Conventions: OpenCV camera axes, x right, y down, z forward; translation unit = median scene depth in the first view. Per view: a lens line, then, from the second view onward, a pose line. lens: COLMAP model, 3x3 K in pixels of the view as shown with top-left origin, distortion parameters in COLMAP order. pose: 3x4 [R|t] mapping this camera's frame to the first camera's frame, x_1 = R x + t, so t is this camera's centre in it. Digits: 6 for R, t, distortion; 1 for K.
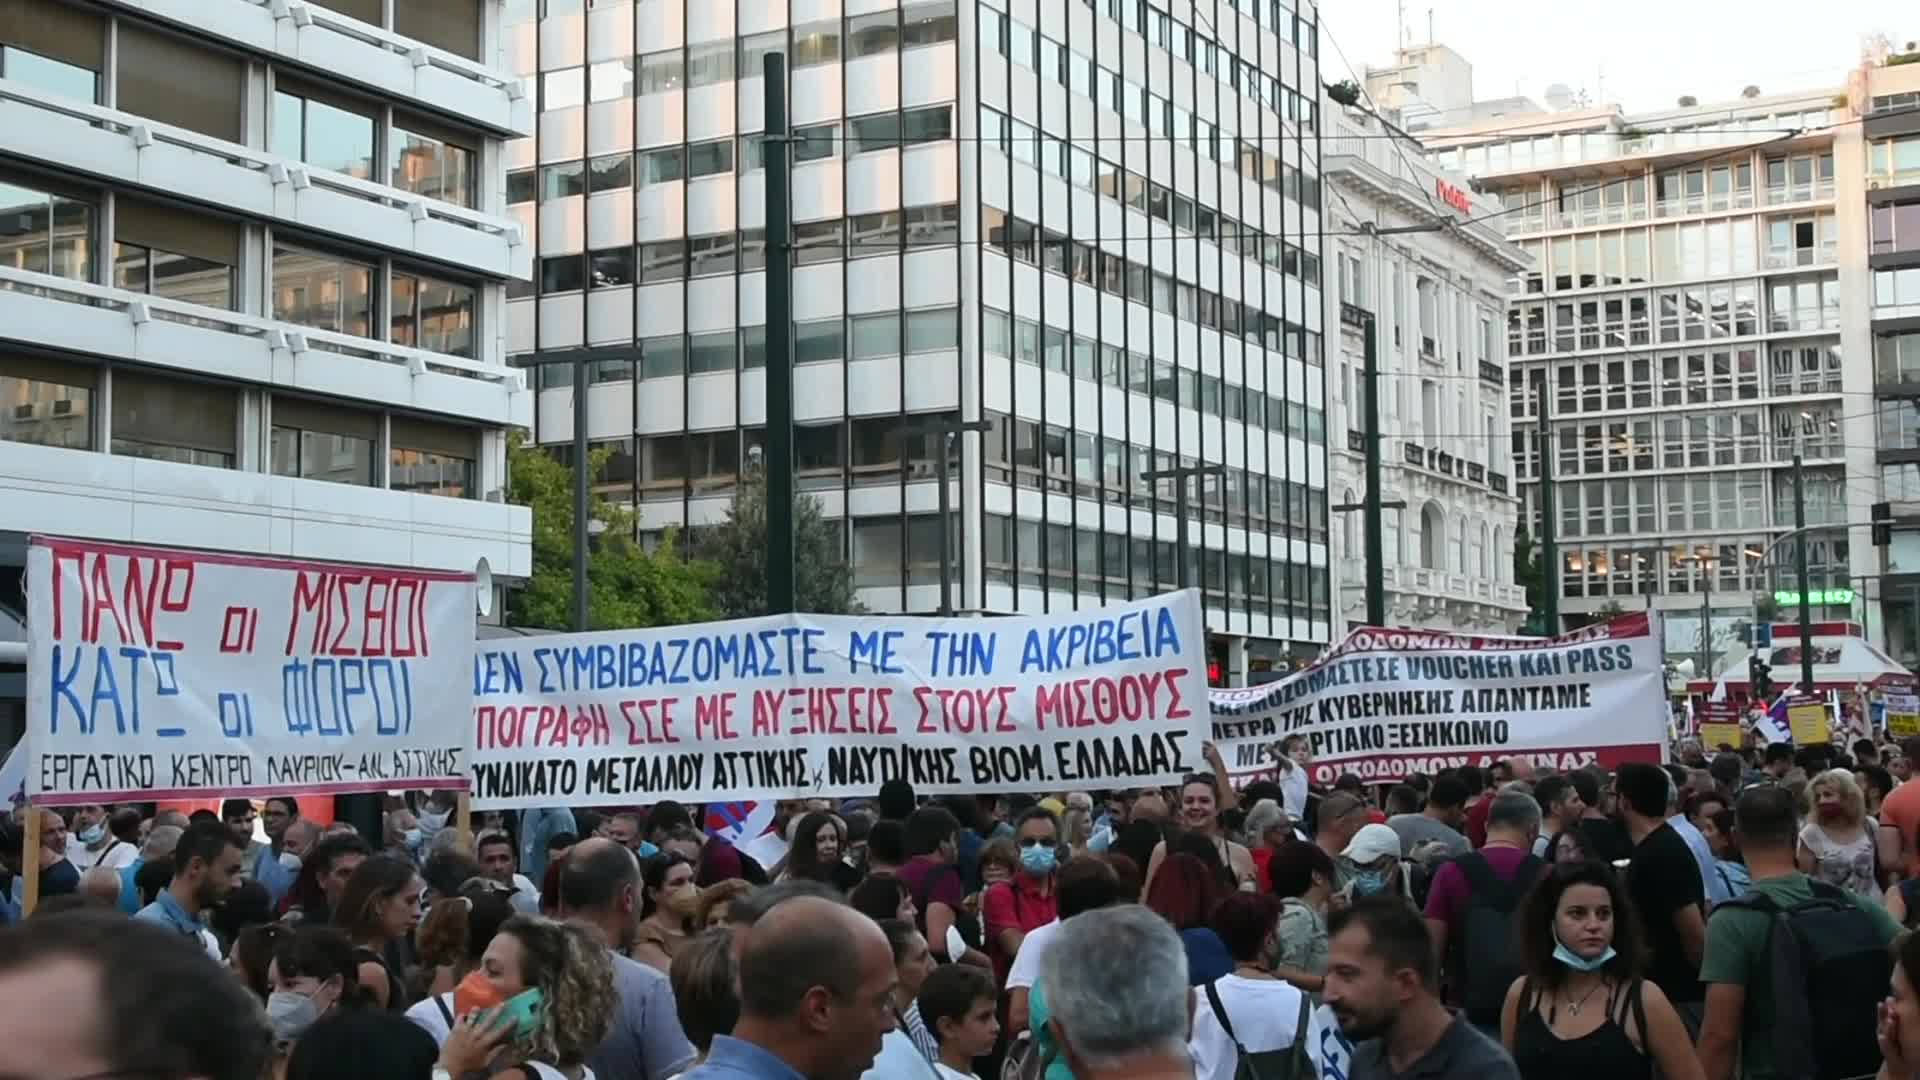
lens RADIAL K [[2527.9, 0, 960.0], [0, 2527.9, 540.0], [0, 0, 1]] dist [0.032828, 0.002972]
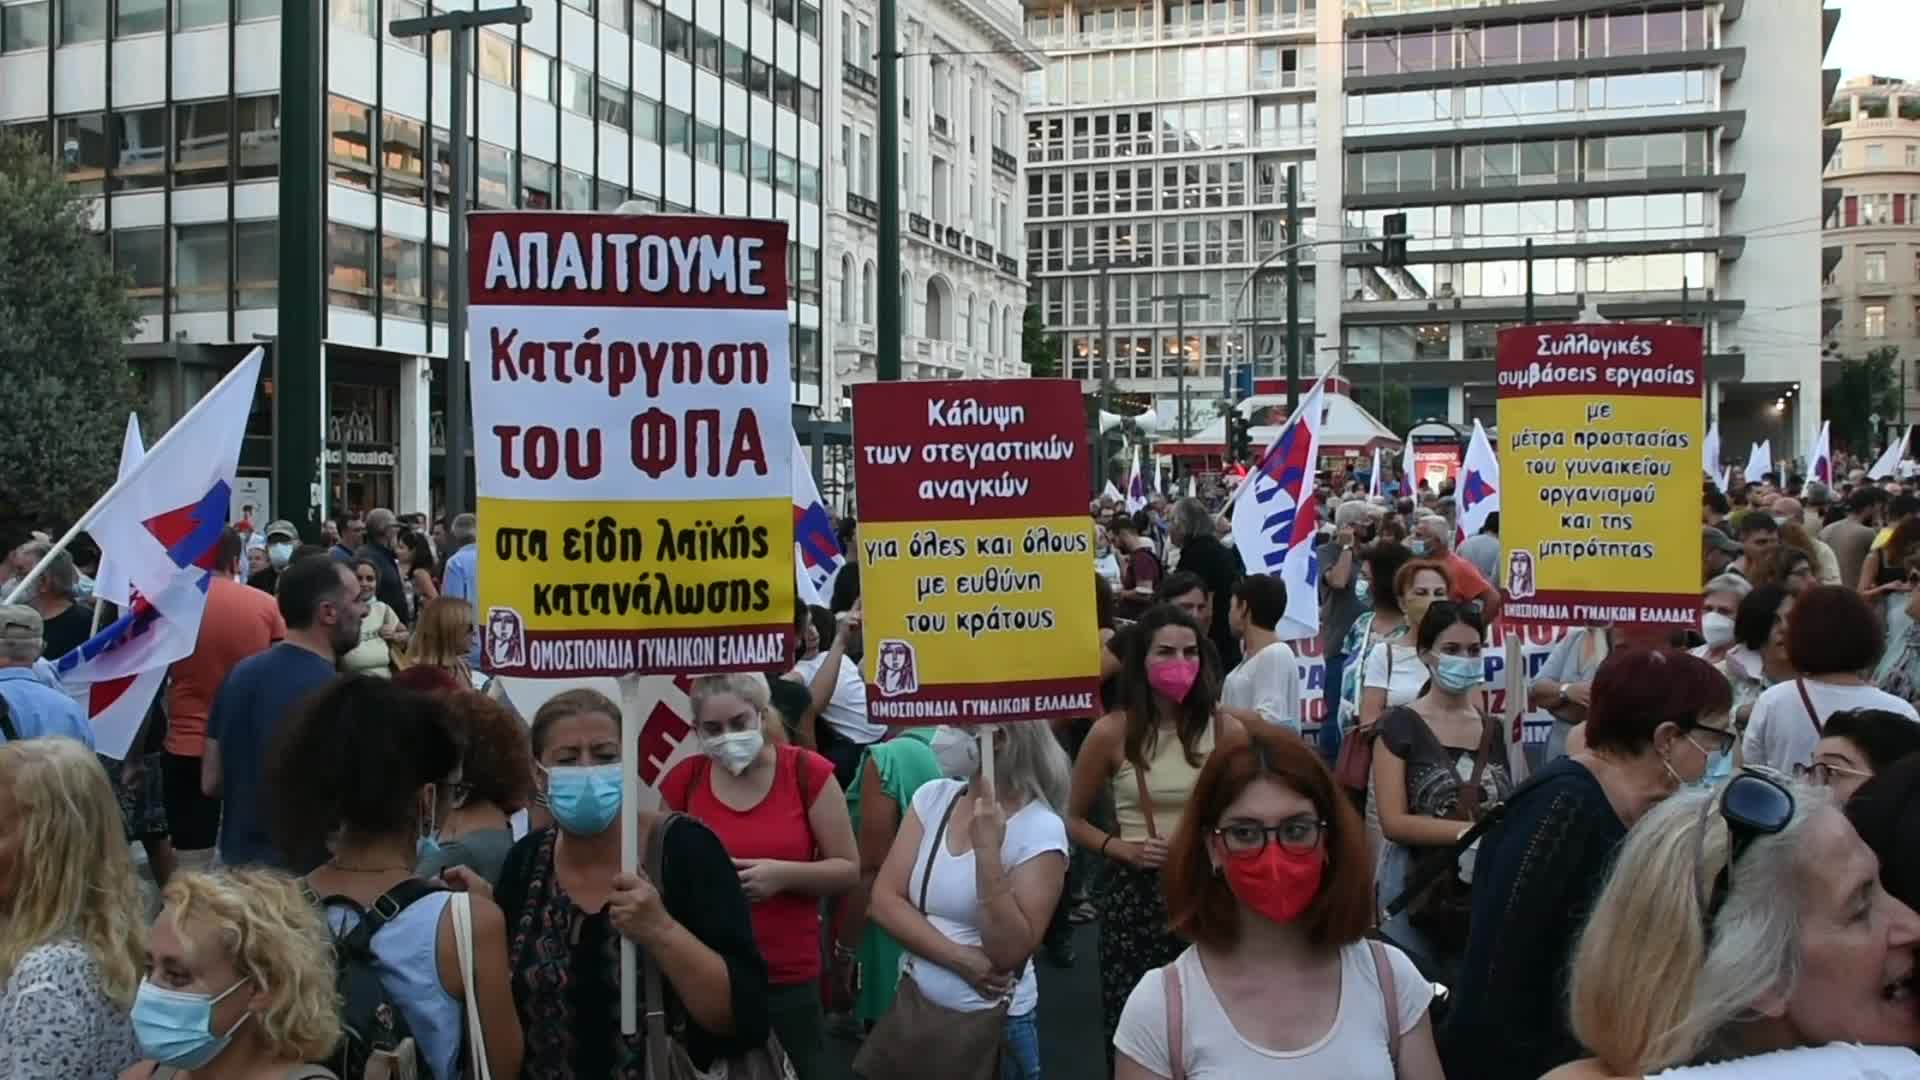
lens RADIAL K [[1799.4, 0, 960.0], [0, 1799.4, 540.0], [0, 0, 1]] dist [-0.015269, -0.014541]
pose [[0.988031, 0.010188, 0.153918, 0.084389], [-0.025718, 0.994730, 0.099252, 0.019667], [-0.152096, -0.102023, 0.983086, 0.269201]]
